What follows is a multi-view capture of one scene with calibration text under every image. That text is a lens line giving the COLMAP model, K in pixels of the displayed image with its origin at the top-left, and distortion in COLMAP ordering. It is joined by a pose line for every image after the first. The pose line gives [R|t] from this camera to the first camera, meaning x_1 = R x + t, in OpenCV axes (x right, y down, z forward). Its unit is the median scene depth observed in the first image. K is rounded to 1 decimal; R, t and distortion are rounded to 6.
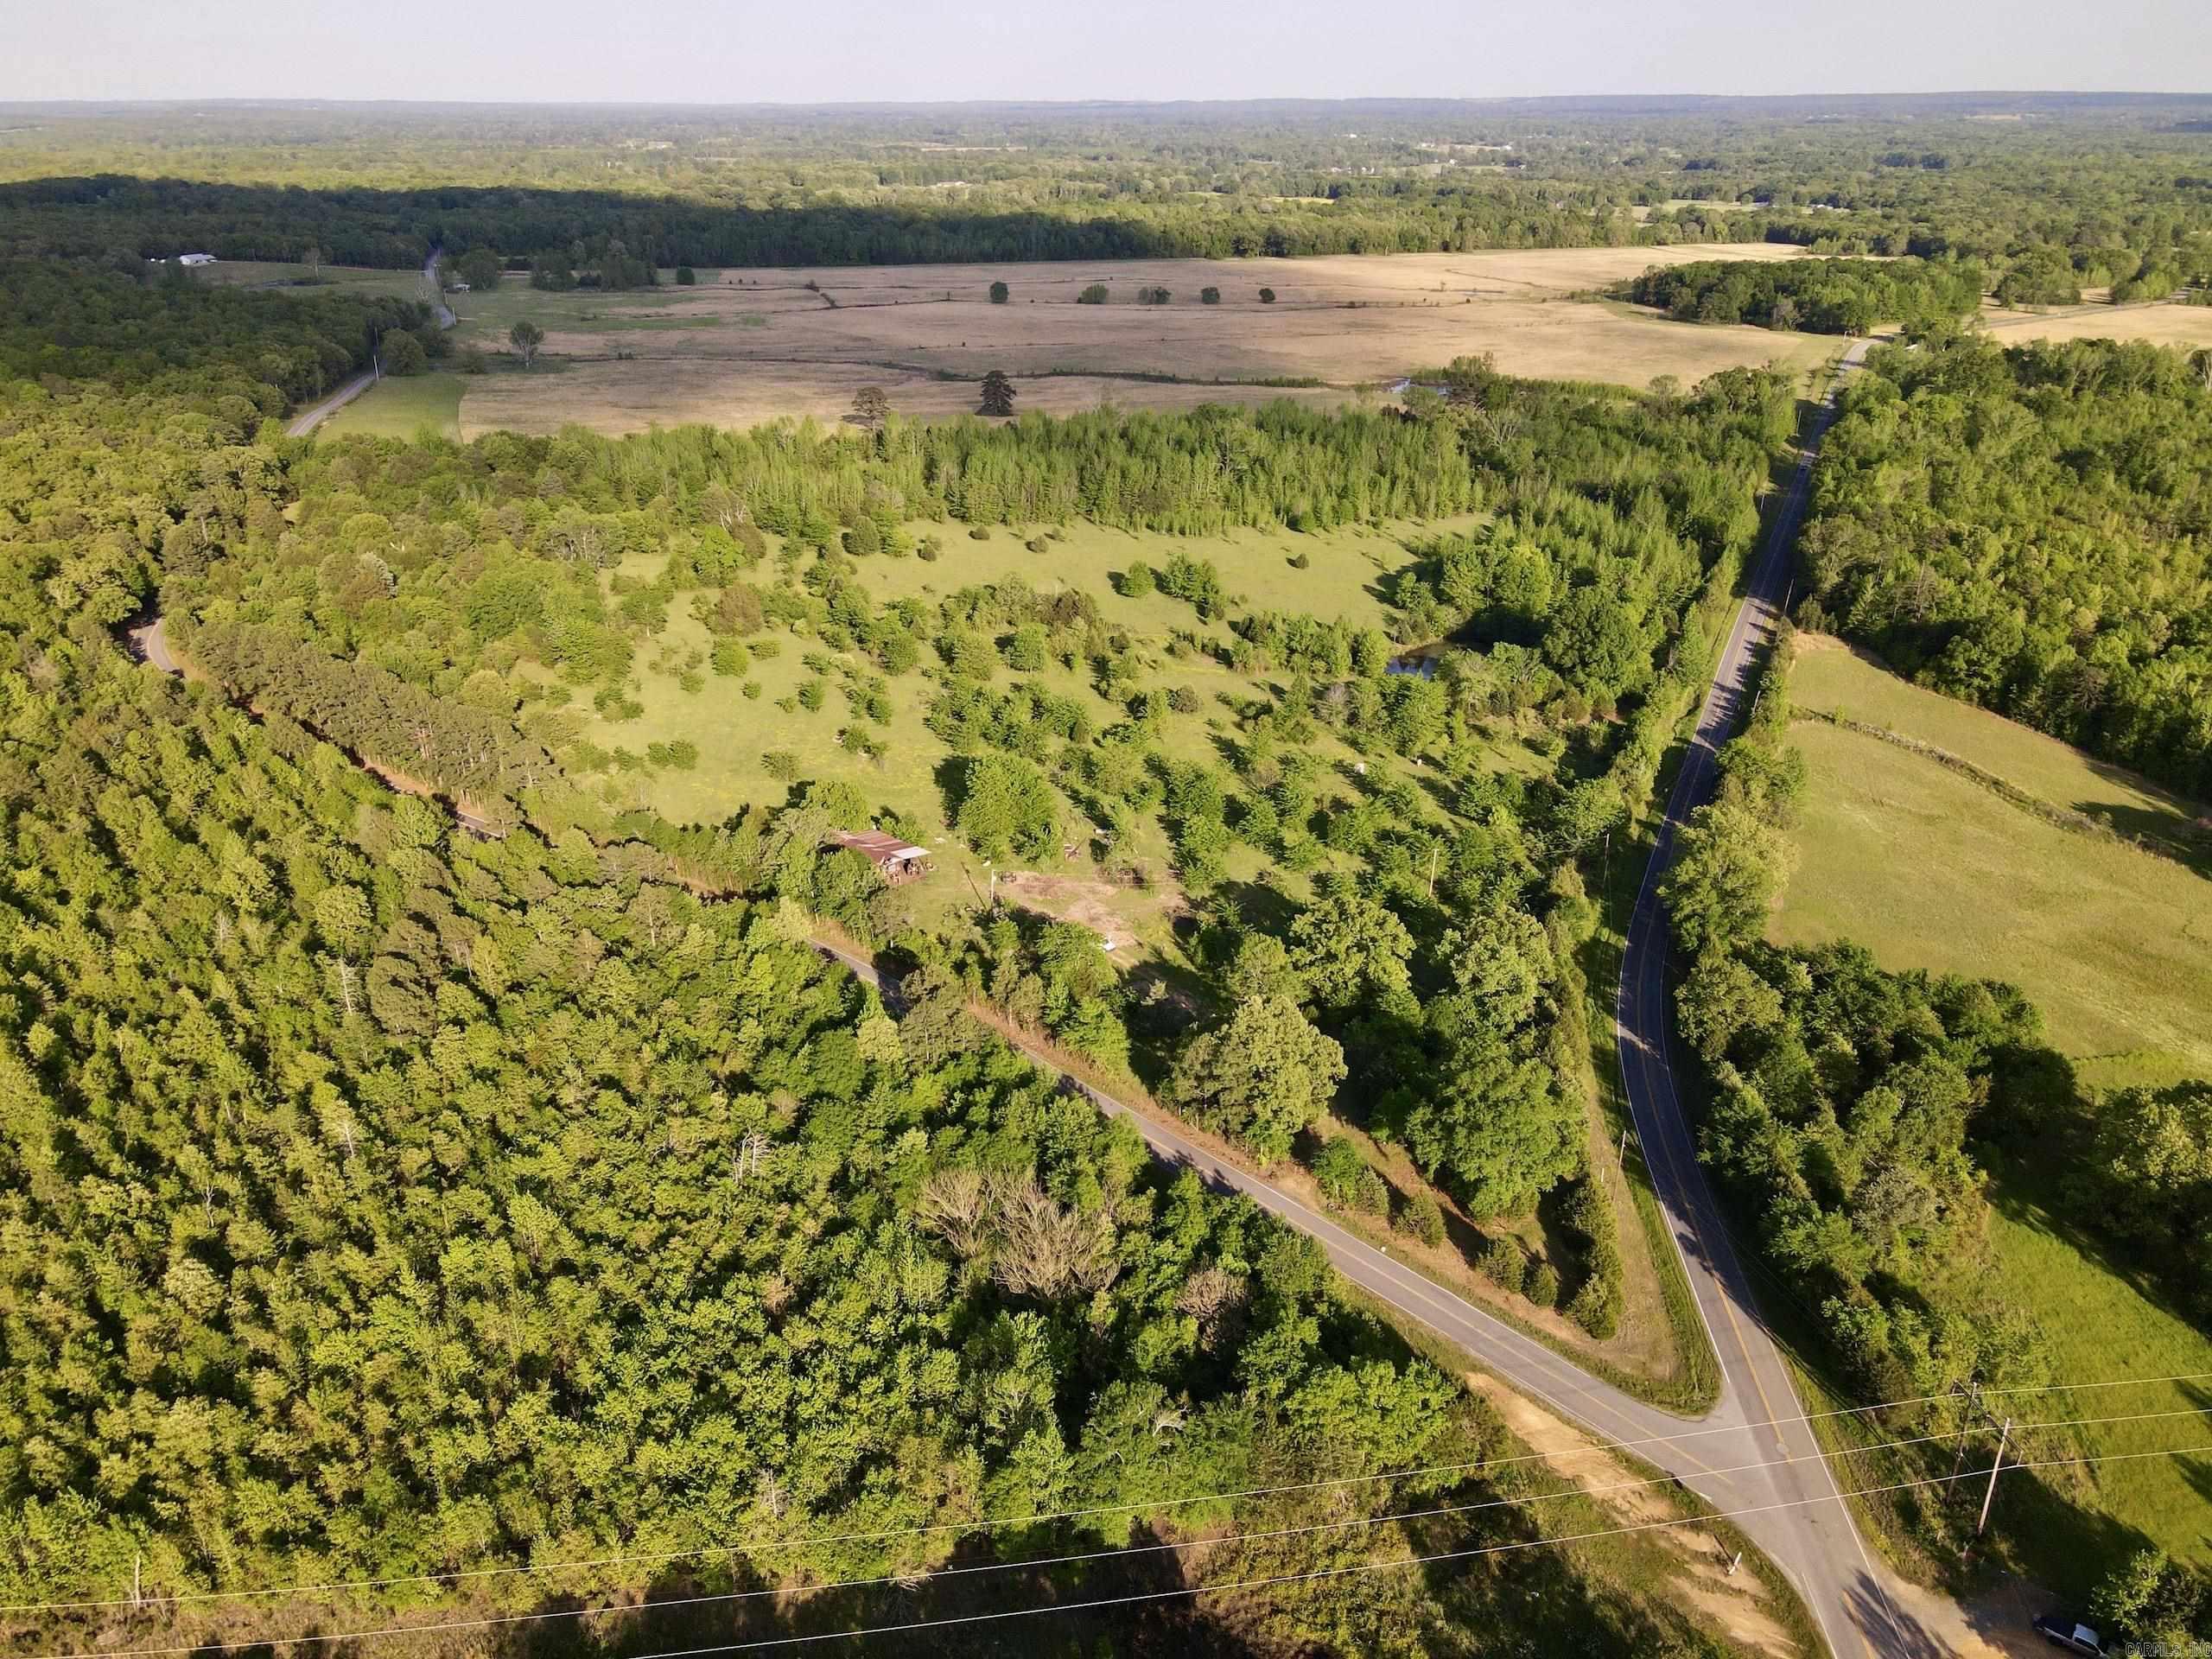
lens RADIAL K [[1621.8, 0, 1101.7], [0, 1621.8, 832.3], [0, 0, 1]] dist [0.007681, 0.016427]
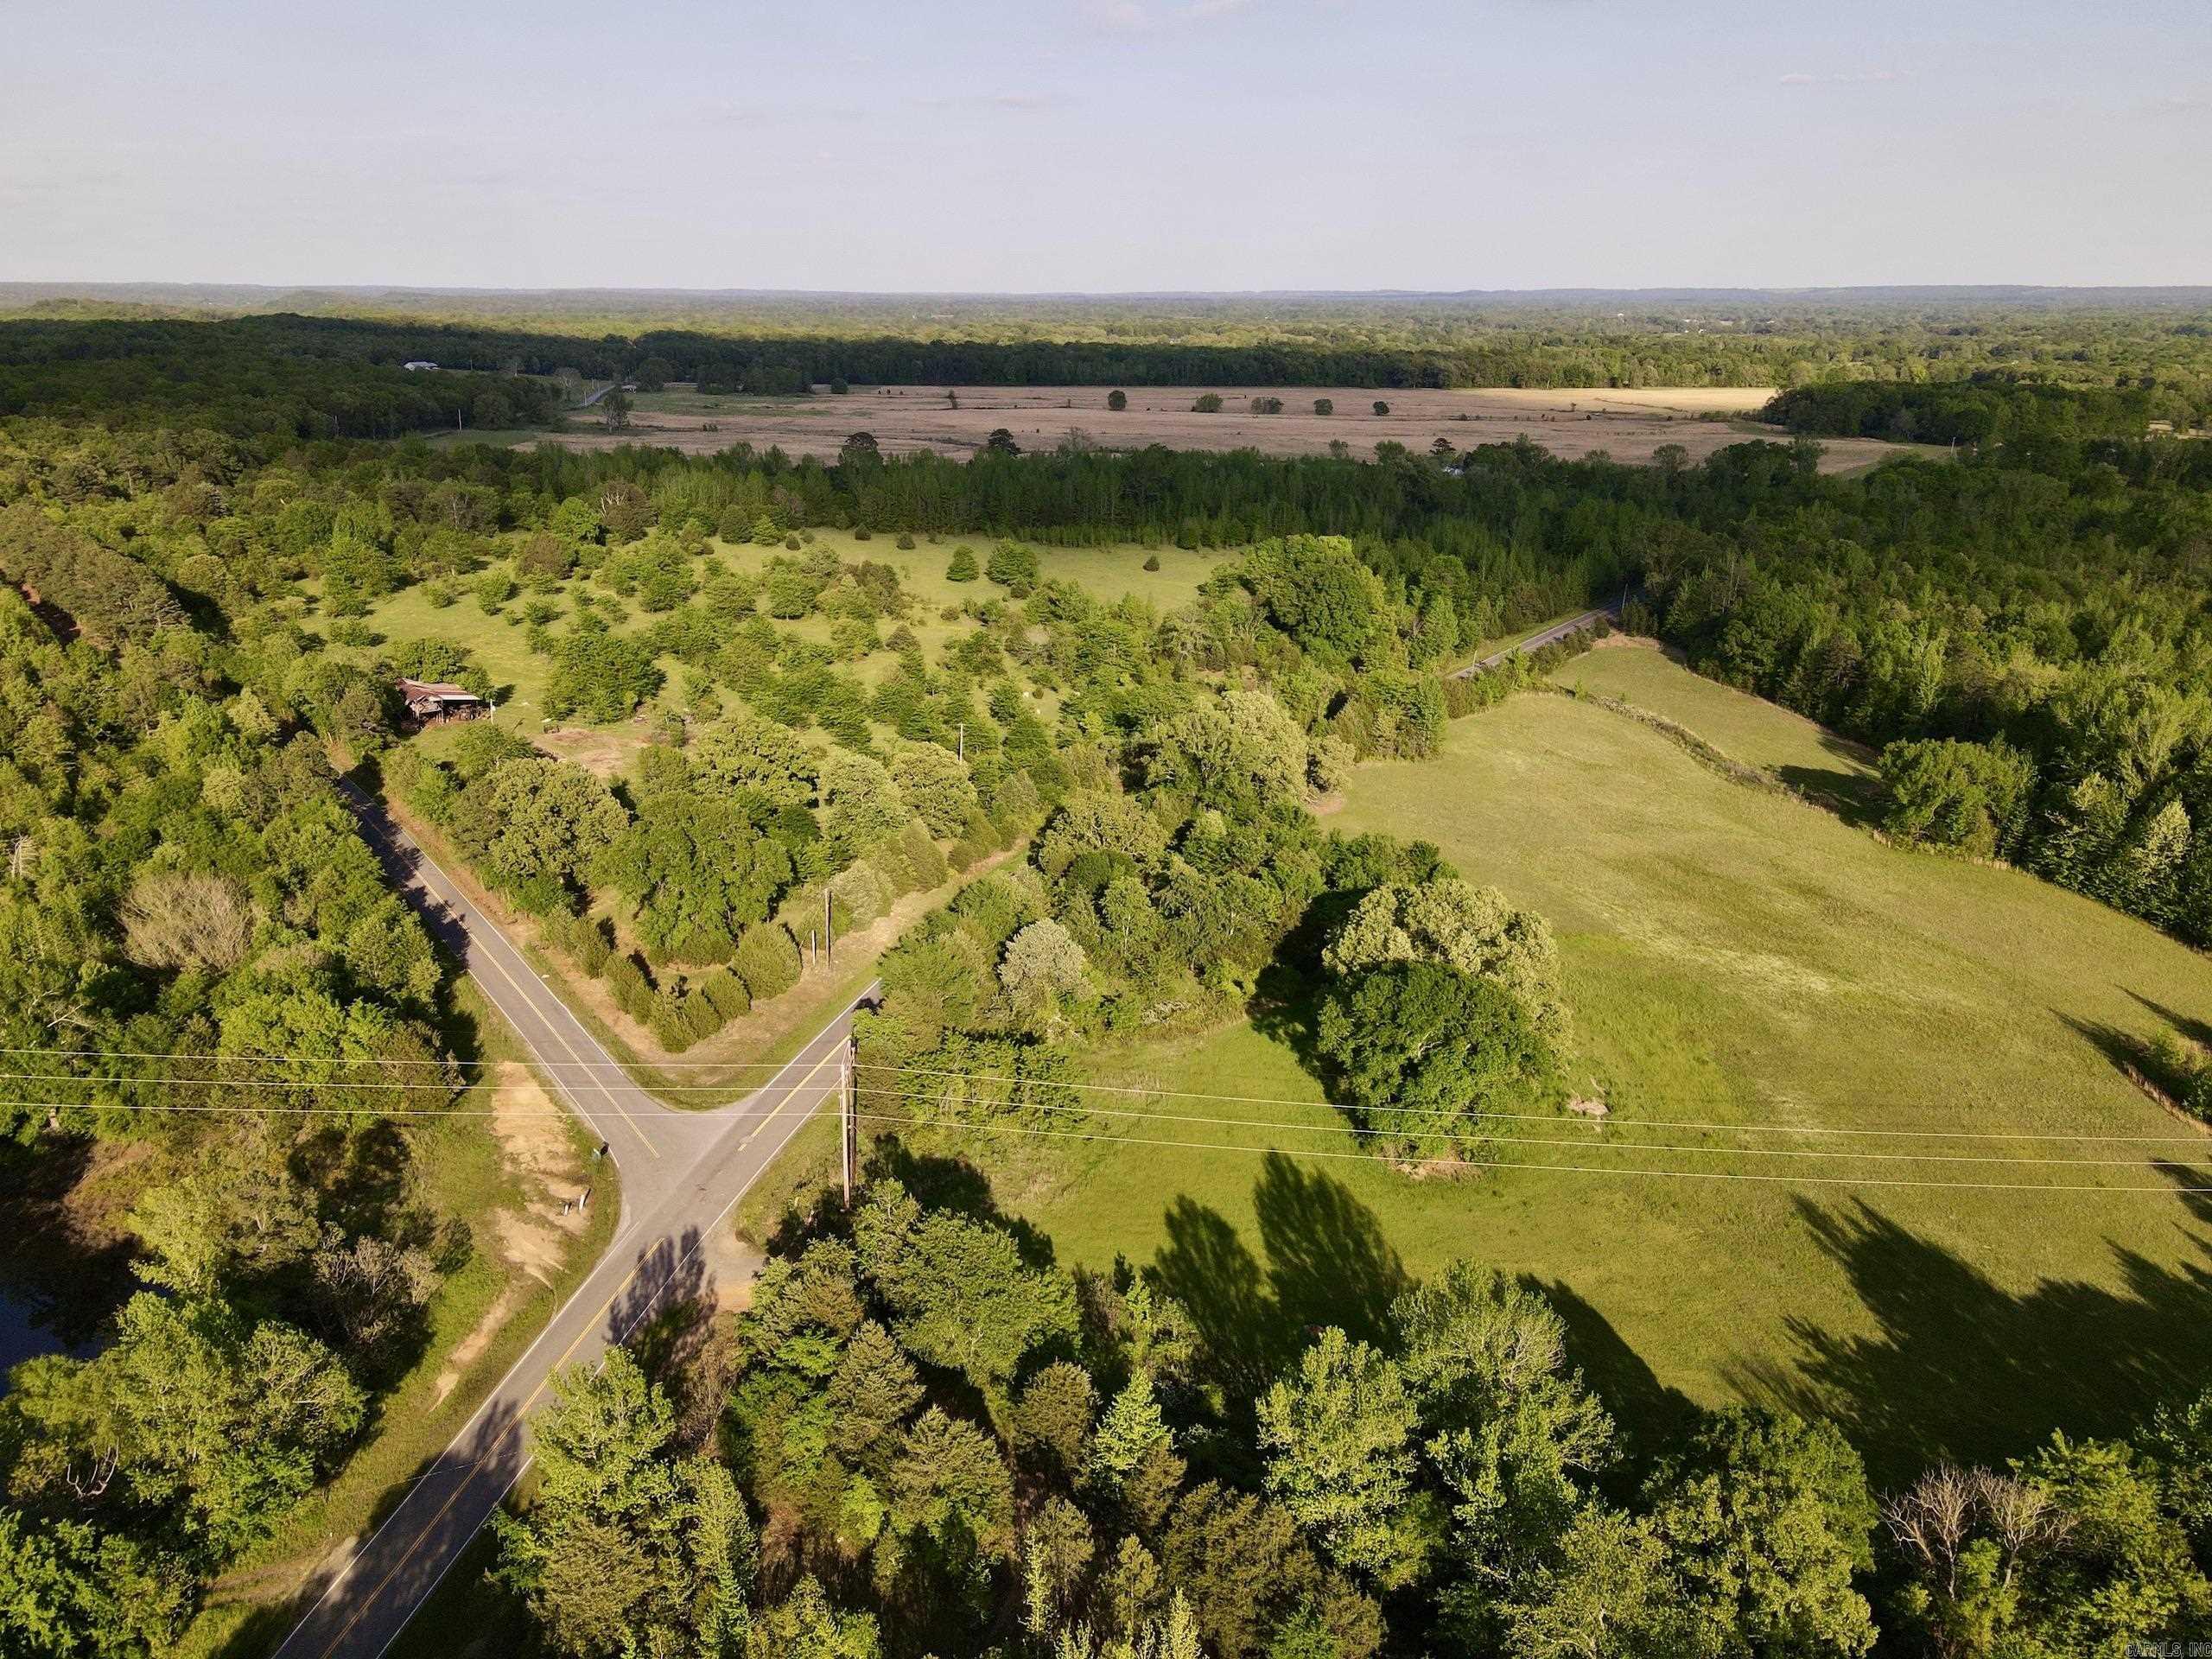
lens RADIAL K [[1621.8, 0, 1107.6], [0, 1621.8, 832.7], [0, 0, 1]] dist [0.007681, 0.016427]
pose [[0.985422, 0.058147, -0.159882, 0.329024], [-0.074197, 0.992581, -0.096323, 0.119140], [0.153095, 0.106782, 0.982425, 0.038452]]
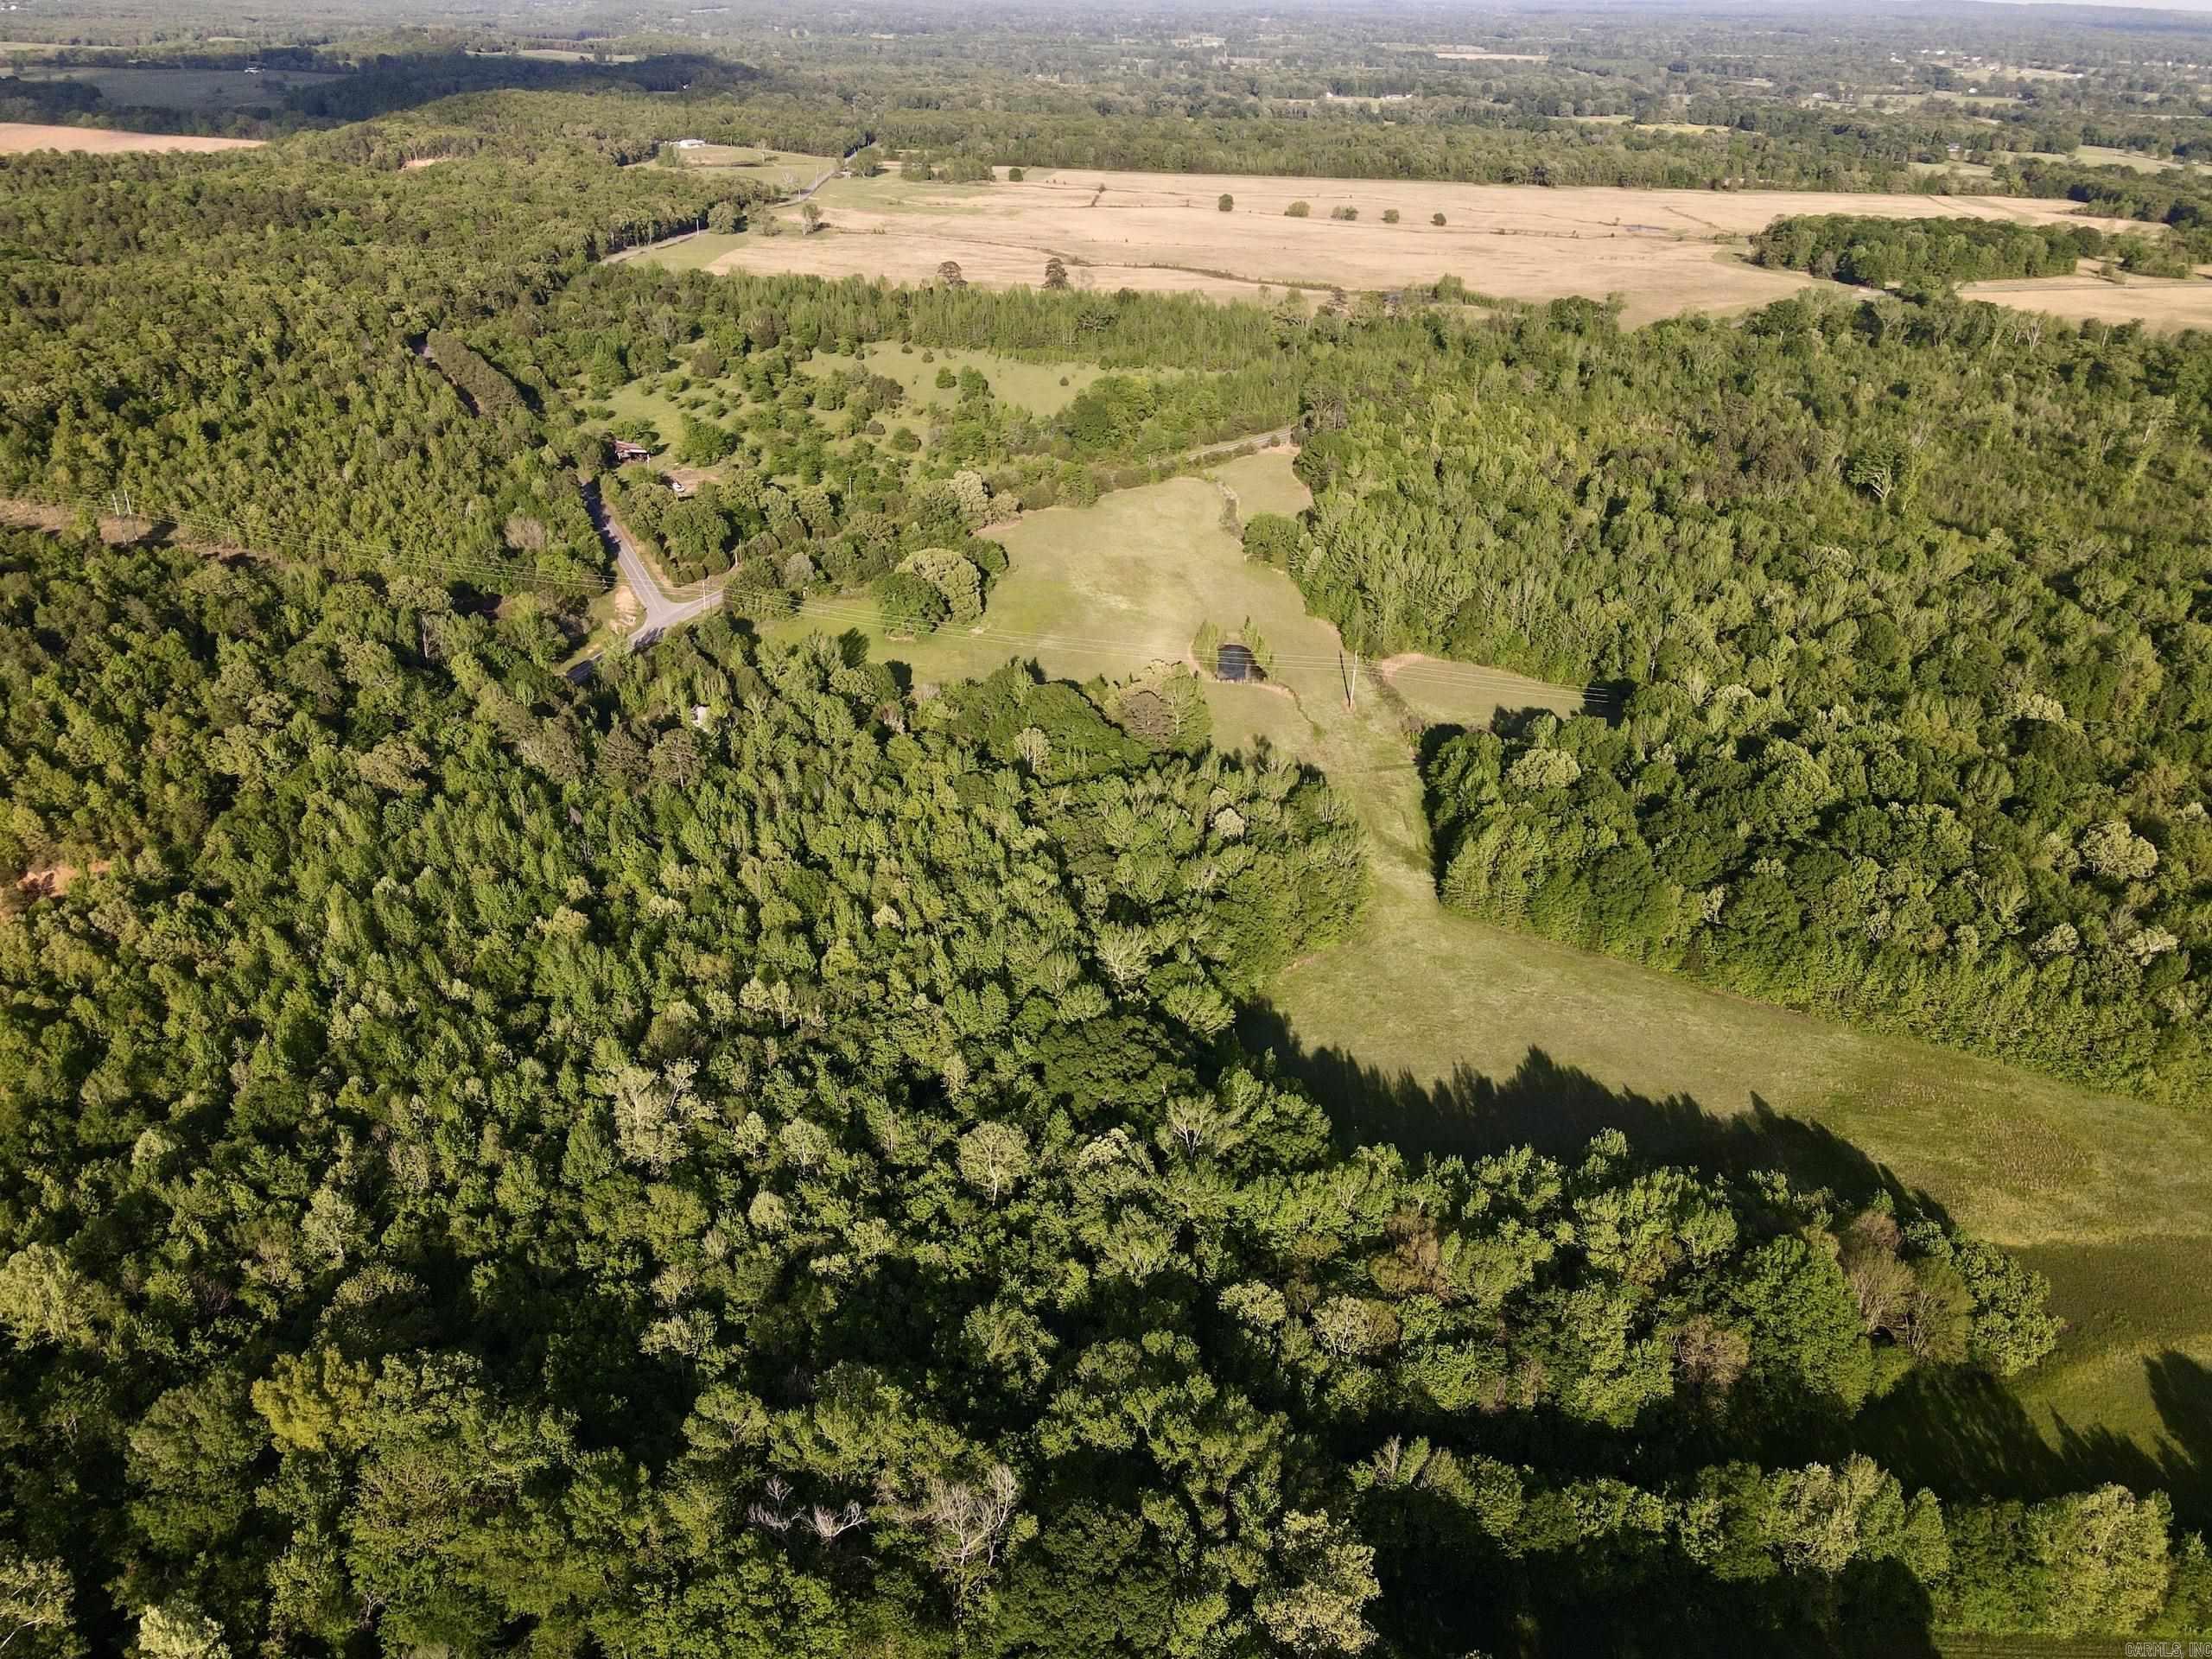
lens RADIAL K [[1621.8, 0, 1114.3], [0, 1621.8, 835.1], [0, 0, 1]] dist [0.007681, 0.016427]
pose [[0.939865, 0.177594, -0.291742, 0.915921], [-0.160241, 0.983621, 0.082539, 0.177807], [0.301622, -0.030827, 0.952929, -0.716649]]
